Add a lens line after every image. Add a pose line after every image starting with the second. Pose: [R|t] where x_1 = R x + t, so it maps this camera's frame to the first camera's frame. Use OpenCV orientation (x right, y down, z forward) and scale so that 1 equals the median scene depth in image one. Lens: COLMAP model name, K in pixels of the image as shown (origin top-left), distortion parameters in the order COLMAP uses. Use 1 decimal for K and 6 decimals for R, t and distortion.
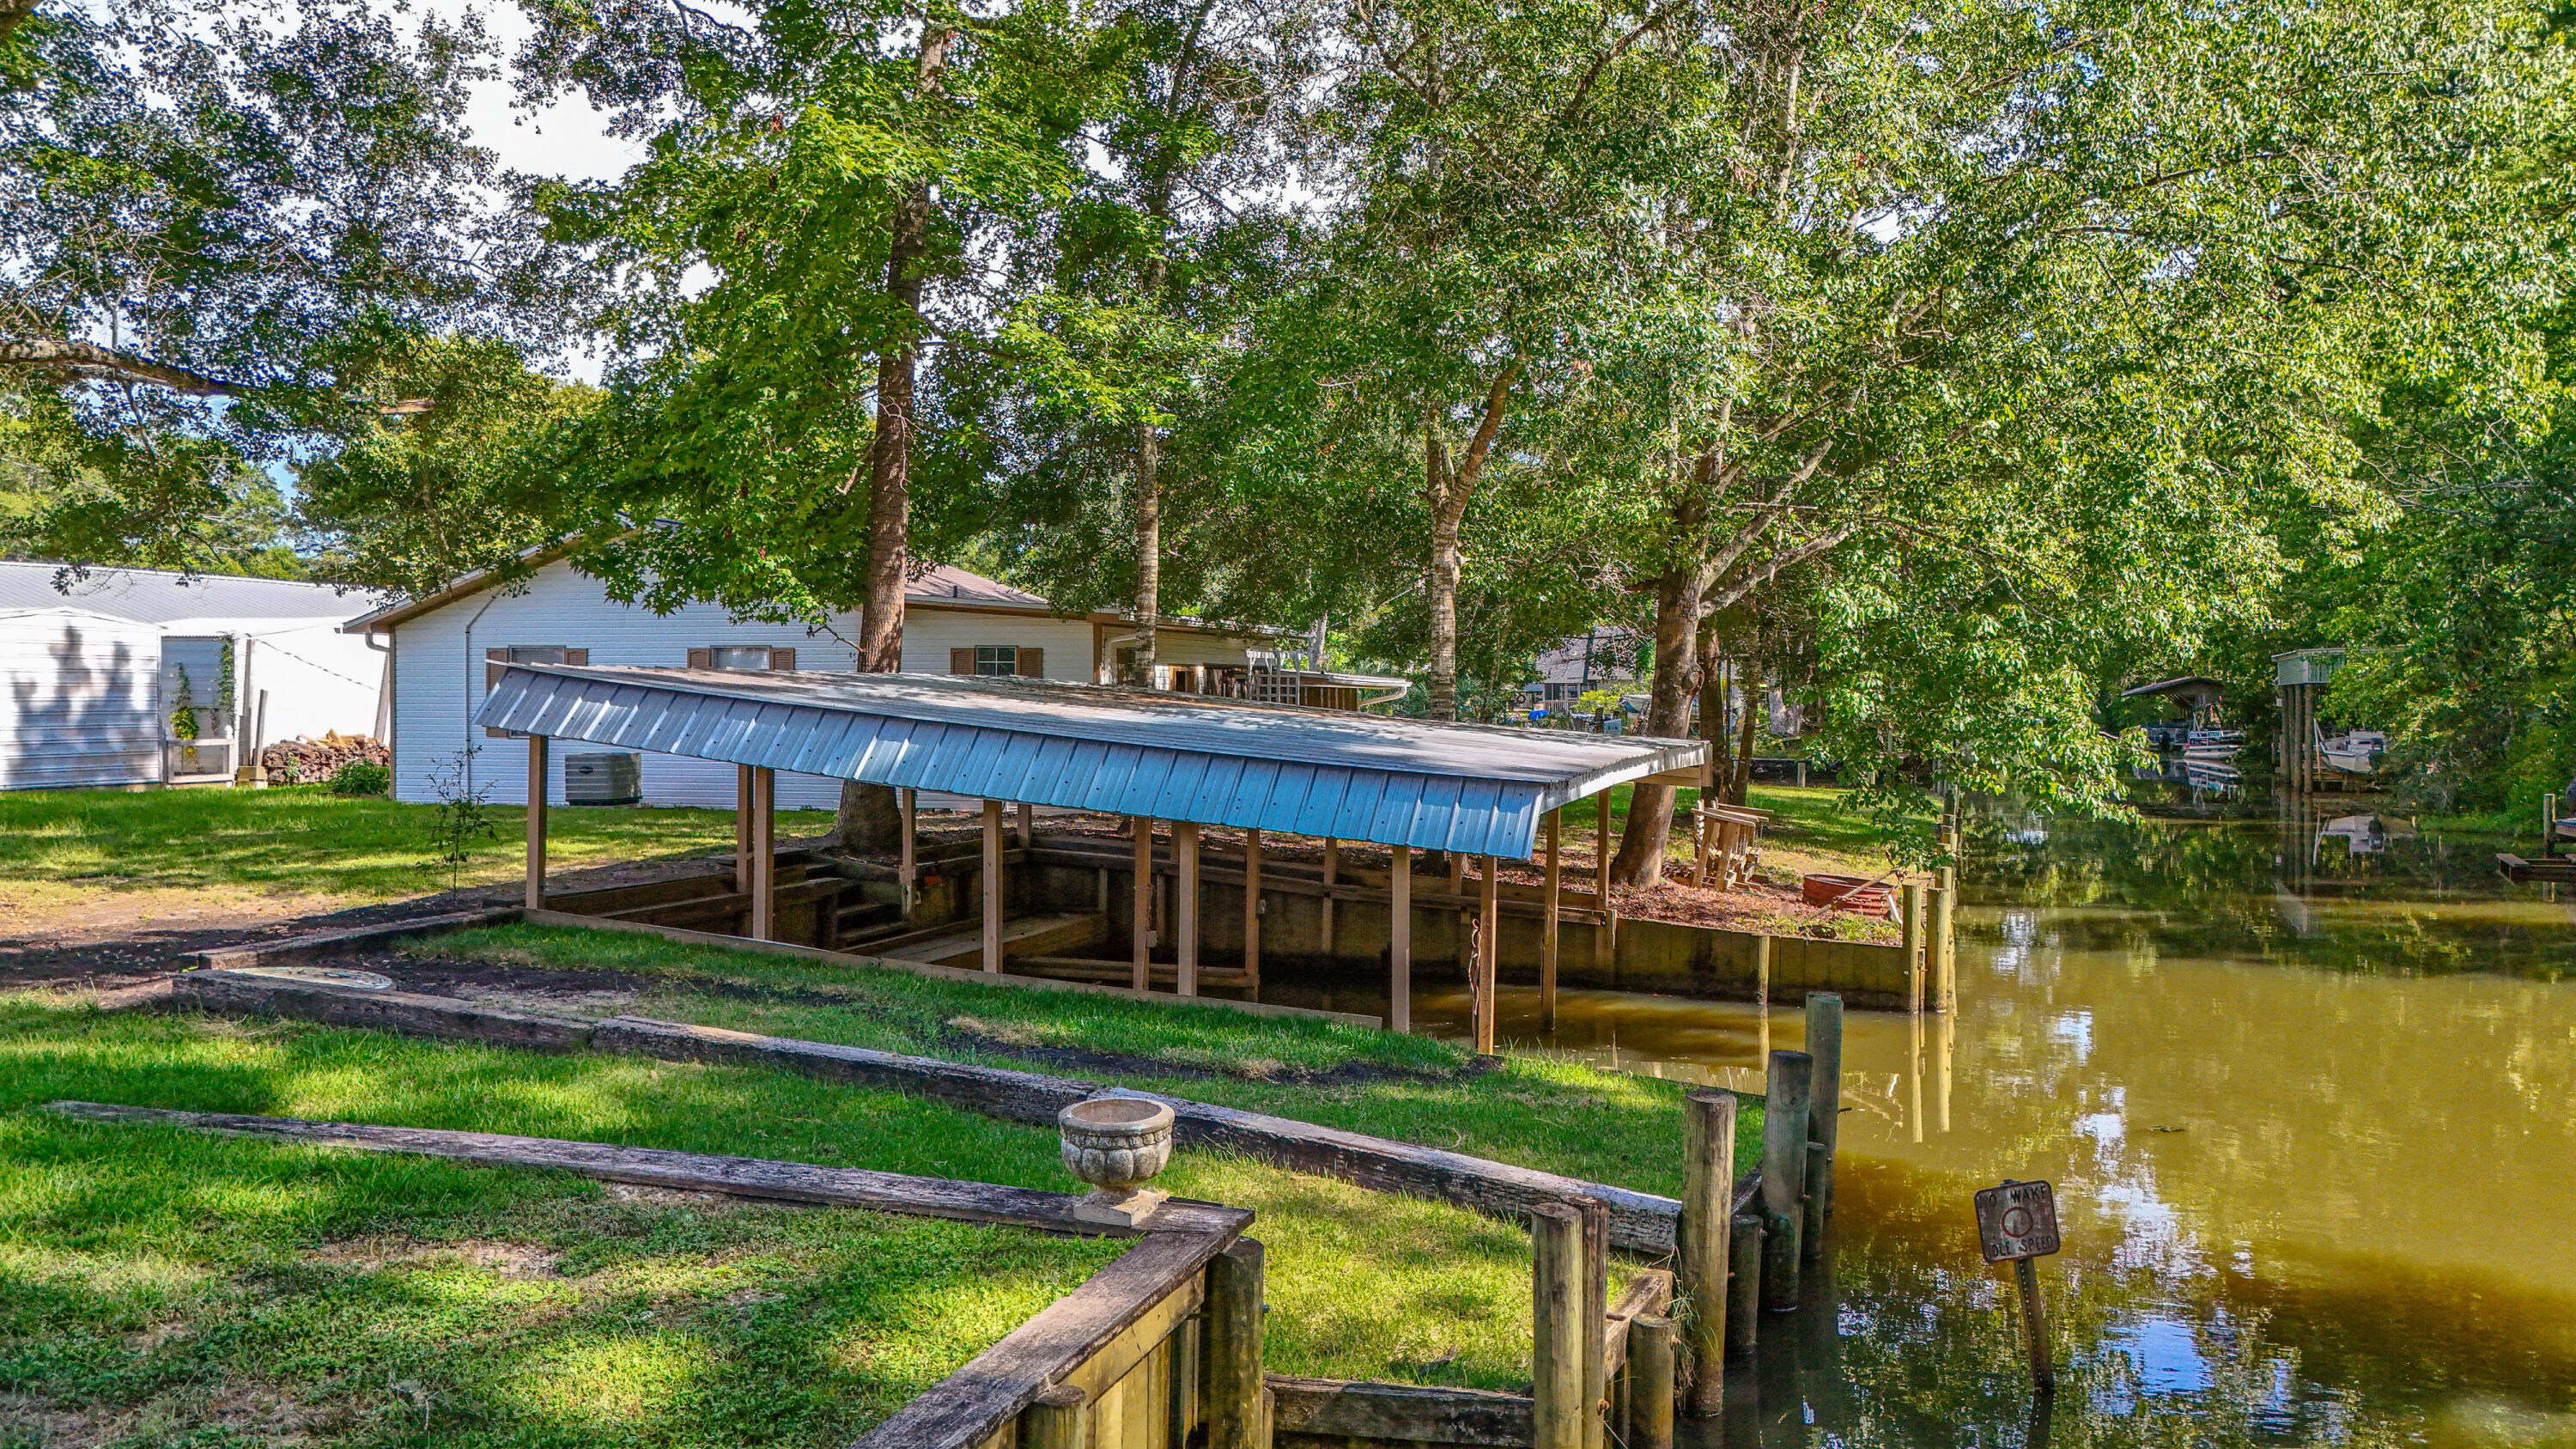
lens RADIAL K [[1900.2, 0, 1283.5], [0, 1900.2, 708.3], [0, 0, 1]] dist [0.075611, -0.075008]
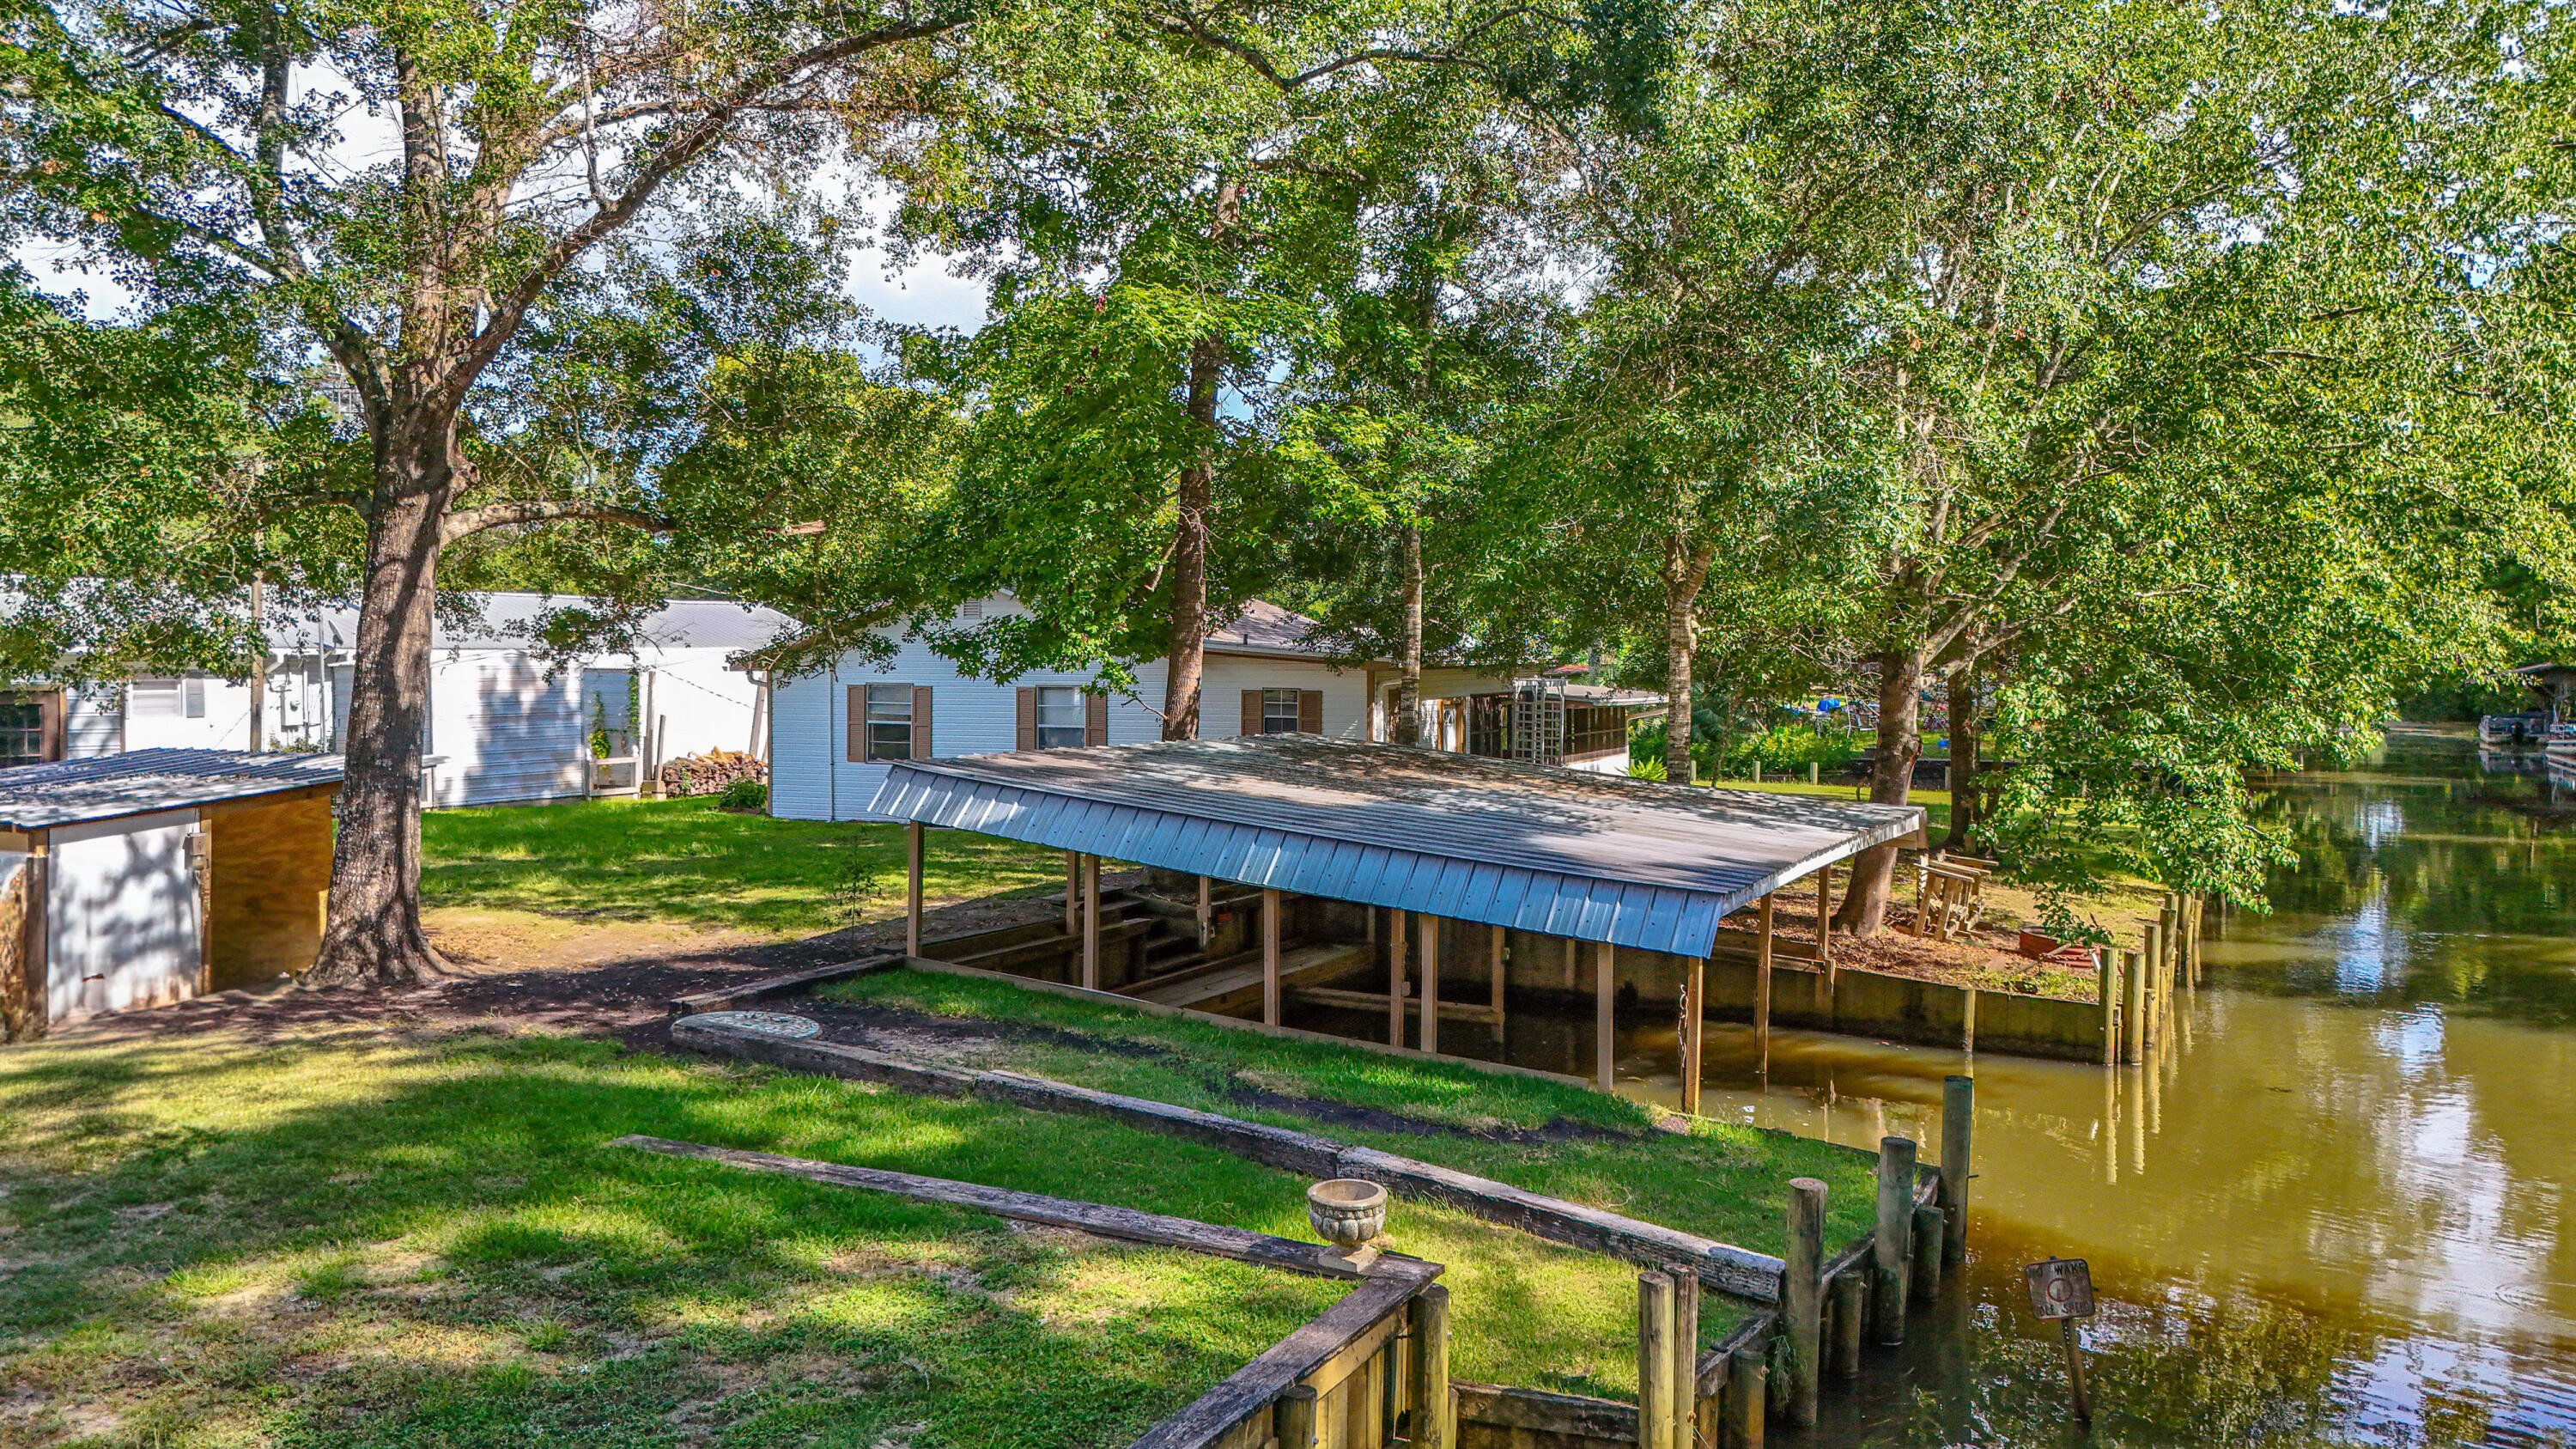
lens RADIAL K [[1900.2, 0, 1283.5], [0, 1900.2, 708.3], [0, 0, 1]] dist [0.075611, -0.075008]
pose [[0.988381, 0.003935, -0.151945, 0.028154], [-0.001264, 0.999843, 0.017673, -0.061018], [0.151991, -0.017276, 0.988231, -0.145315]]
